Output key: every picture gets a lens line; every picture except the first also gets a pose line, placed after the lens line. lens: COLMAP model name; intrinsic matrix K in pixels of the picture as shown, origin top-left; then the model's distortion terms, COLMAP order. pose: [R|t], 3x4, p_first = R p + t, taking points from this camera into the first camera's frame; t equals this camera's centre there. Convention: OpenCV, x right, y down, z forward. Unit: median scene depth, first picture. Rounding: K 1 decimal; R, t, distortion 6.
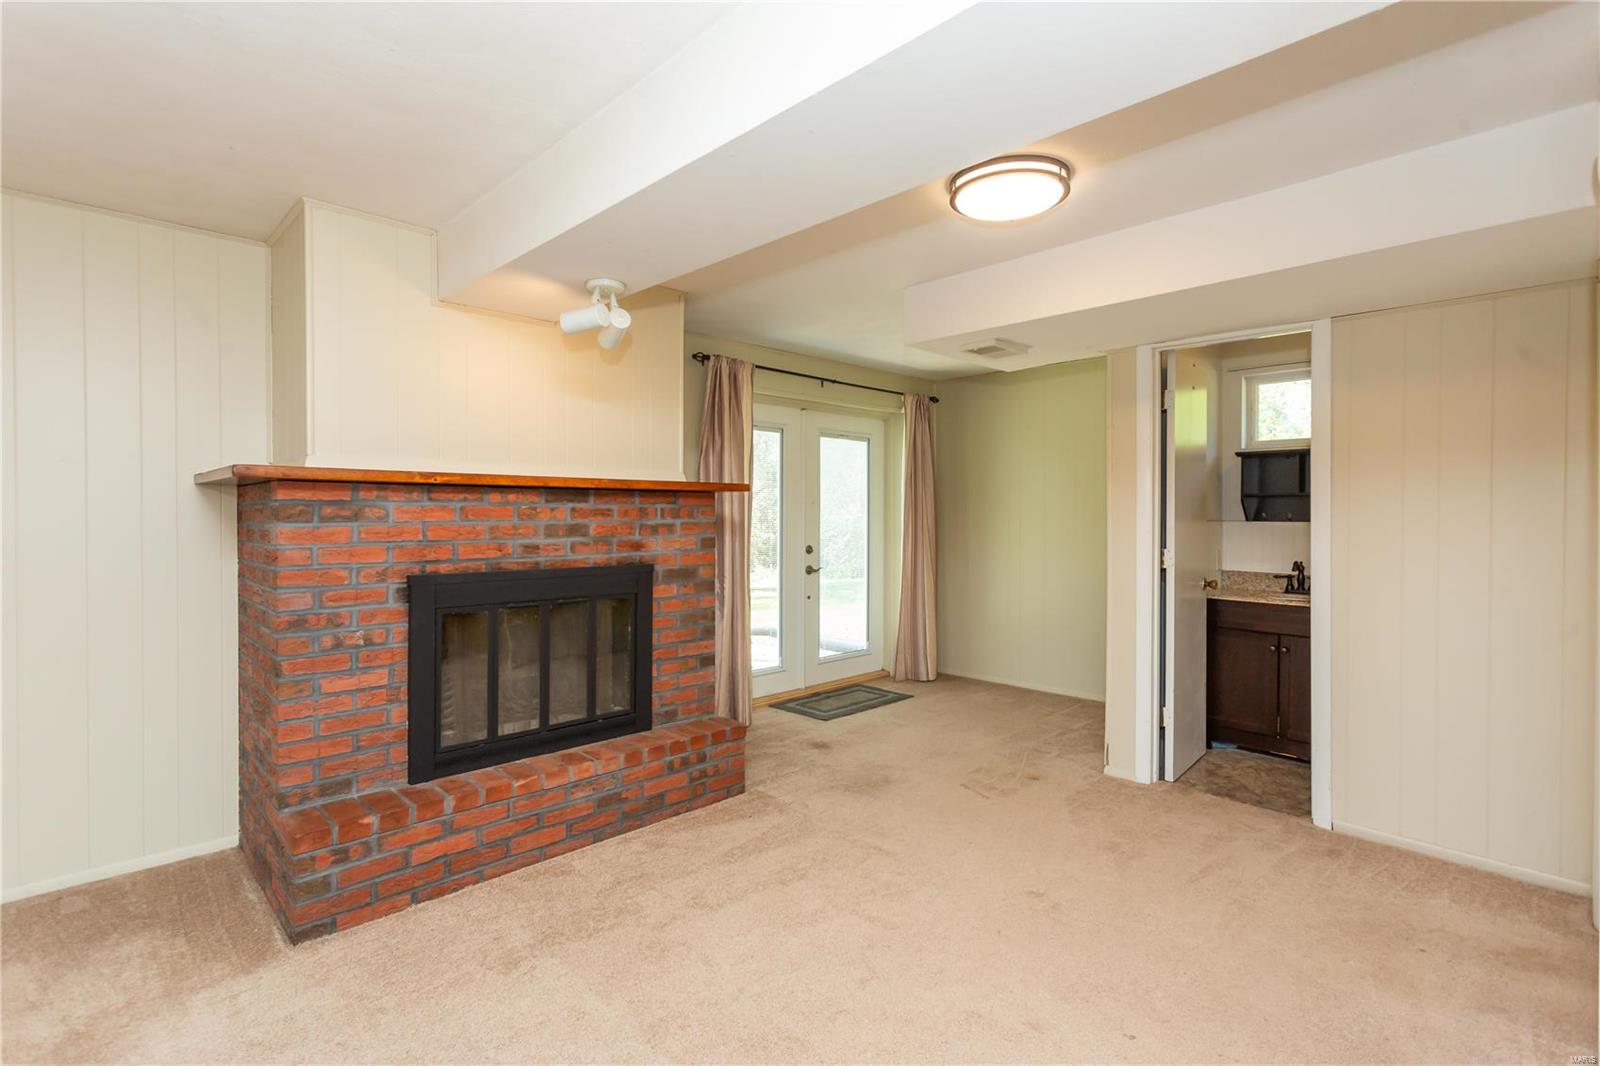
lens RADIAL K [[754.1, 0, 800.1], [0, 754.1, 525.0], [0, 0, 1]] dist [0.001366, 0.000982]
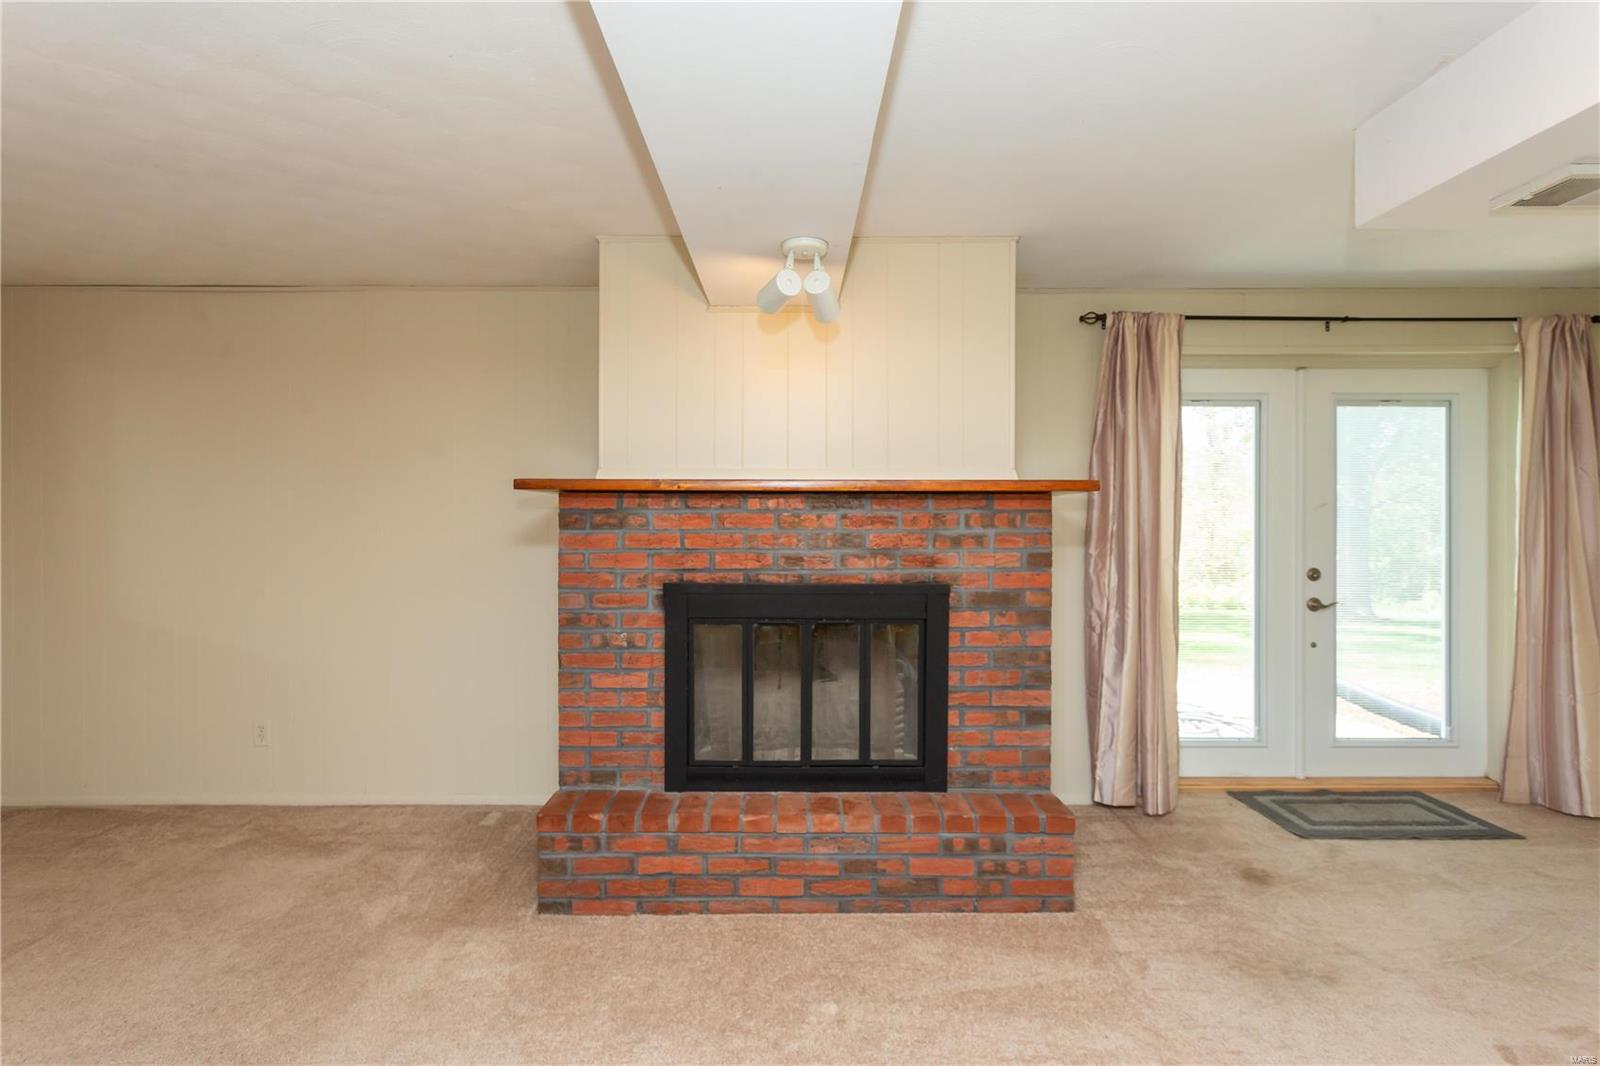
lens RADIAL K [[754.1, 0, 805.3], [0, 754.1, 524.1], [0, 0, 1]] dist [0.001366, 0.000982]
pose [[0.719788, 0.002600, -0.694189, 0.257970], [-0.010734, 0.999915, -0.007385, -0.004889], [0.694111, 0.012766, 0.719755, 0.328327]]
